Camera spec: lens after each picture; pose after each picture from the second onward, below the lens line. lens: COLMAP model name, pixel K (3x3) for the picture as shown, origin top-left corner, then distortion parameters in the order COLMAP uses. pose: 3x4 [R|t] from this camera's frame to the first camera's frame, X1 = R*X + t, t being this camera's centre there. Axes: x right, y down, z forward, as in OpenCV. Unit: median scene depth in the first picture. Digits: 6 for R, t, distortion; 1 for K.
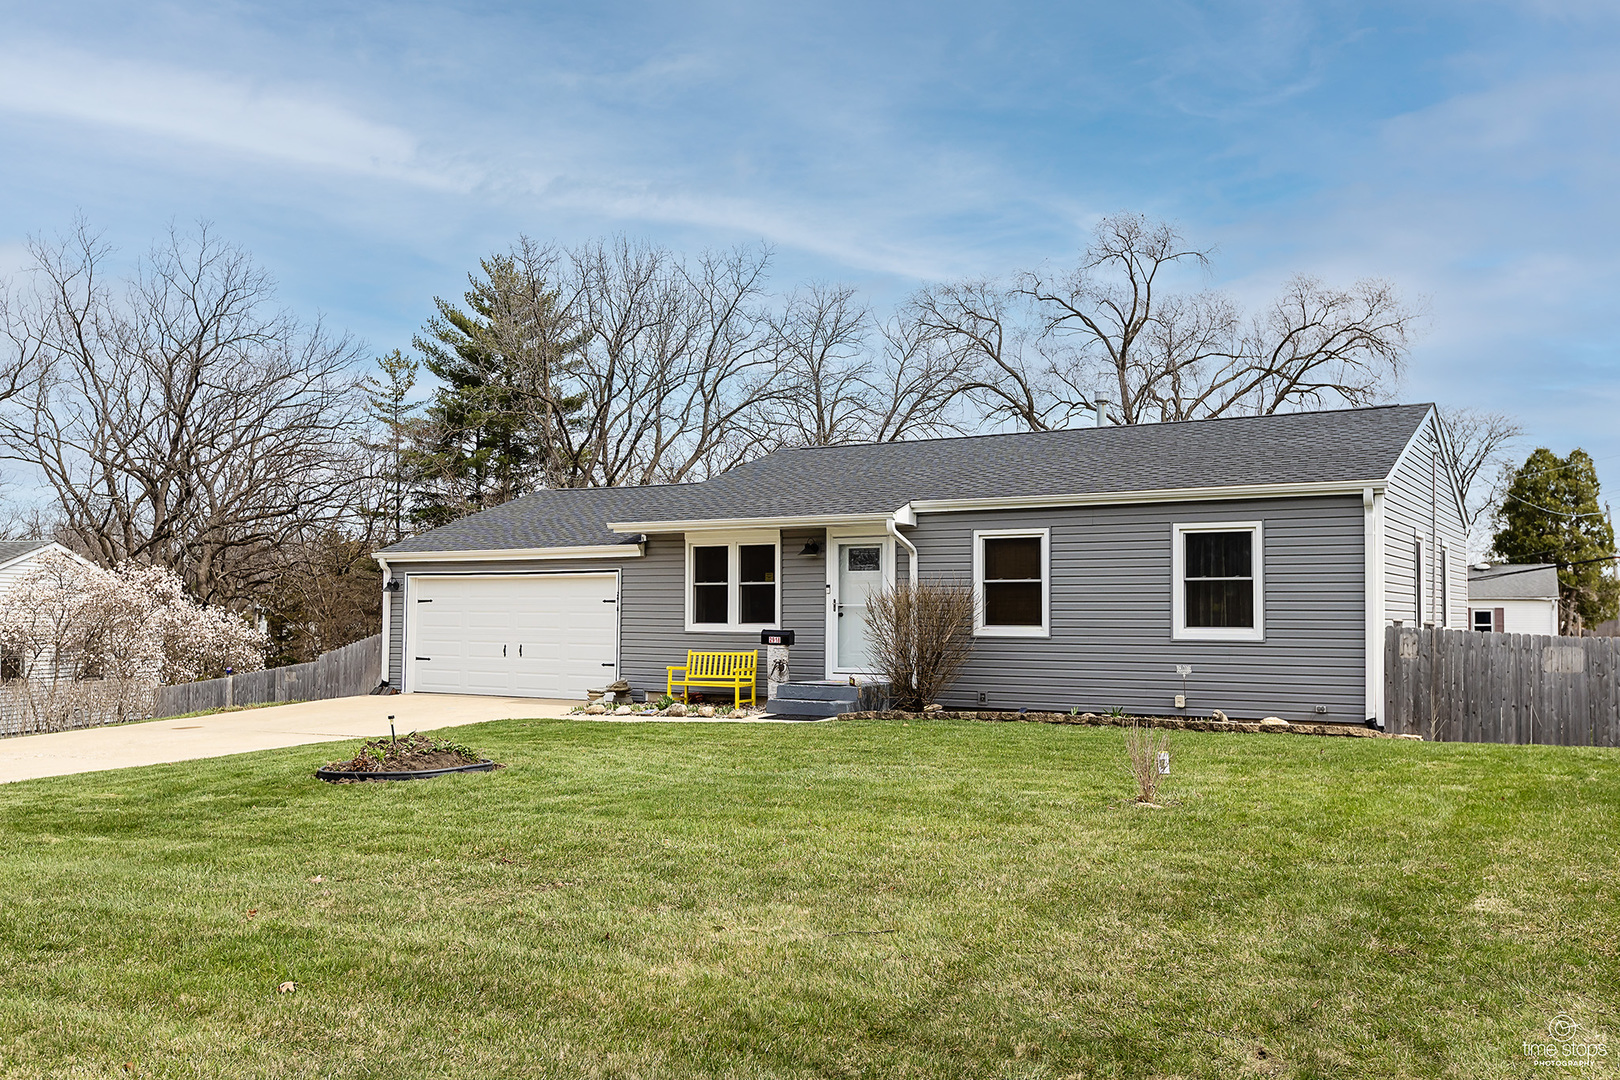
lens RADIAL K [[1374.2, 0, 810.0], [0, 1374.2, 540.0], [0, 0, 1]] dist [0.001987, 0.003050]
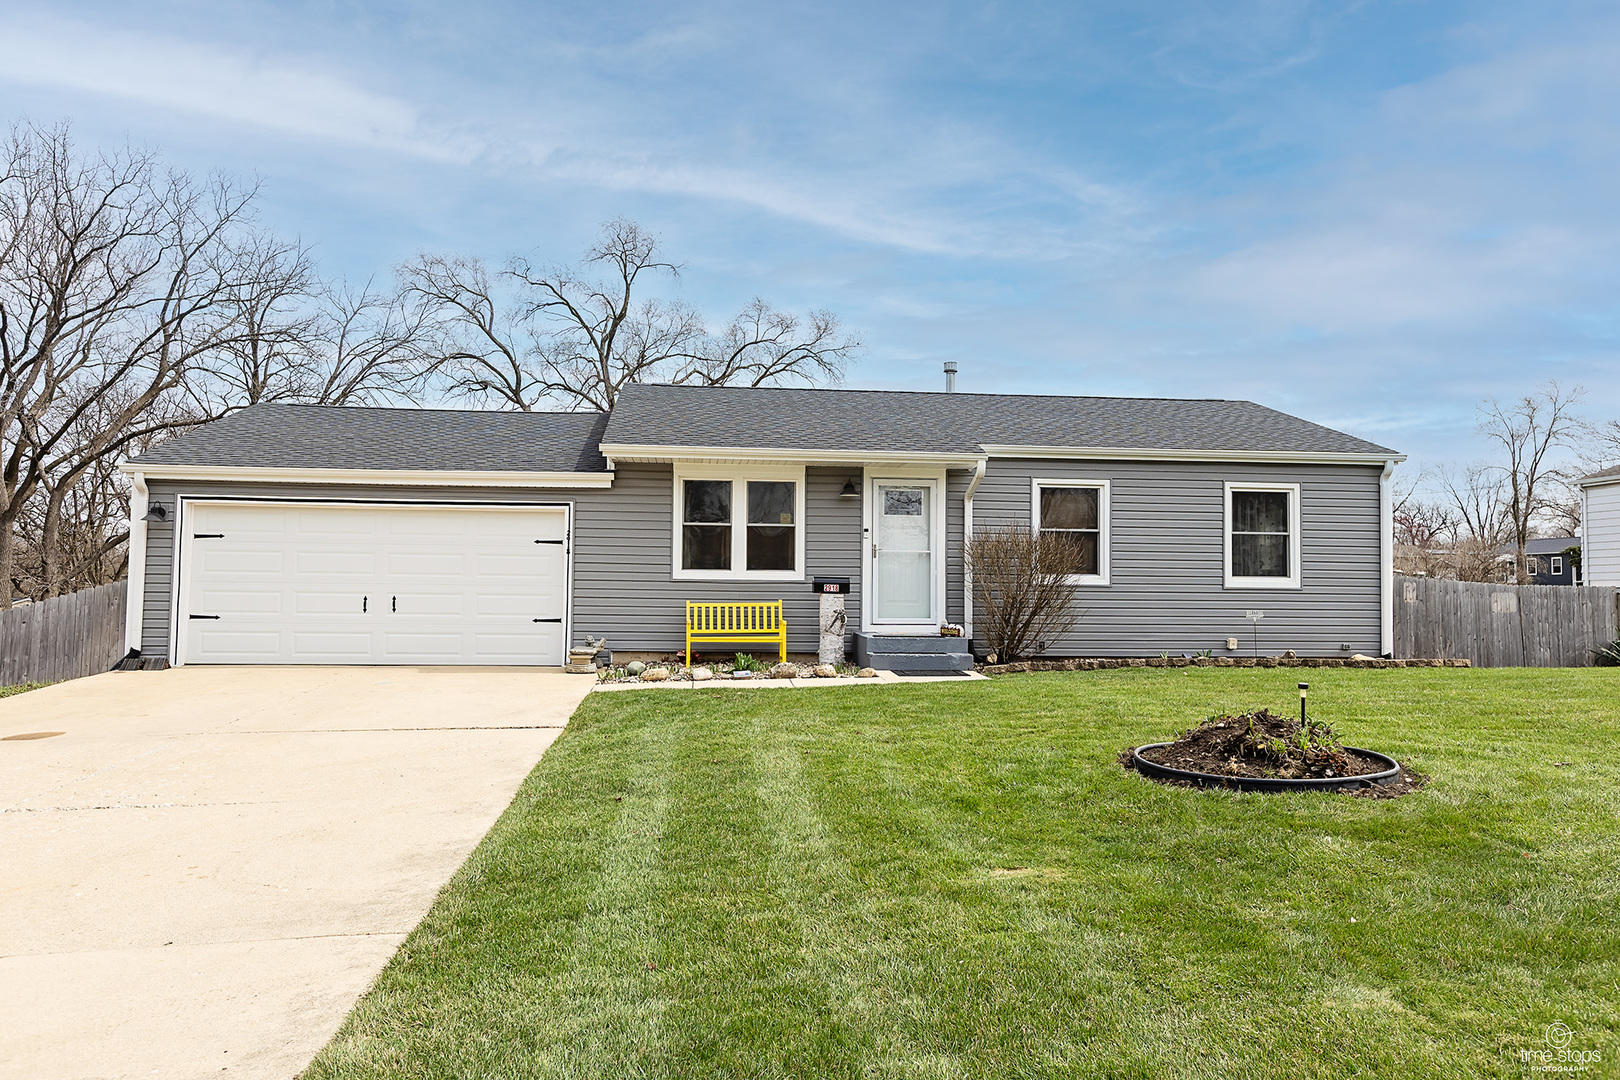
lens RADIAL K [[1116.5, 0, 810.0], [0, 1116.5, 540.0], [0, 0, 1]] dist [-0.001040, -0.000531]
pose [[0.794474, 0.031383, 0.606487, -0.449705], [-0.040061, 0.999197, 0.000773, 0.039419], [-0.605976, -0.024911, 0.795093, 0.412495]]
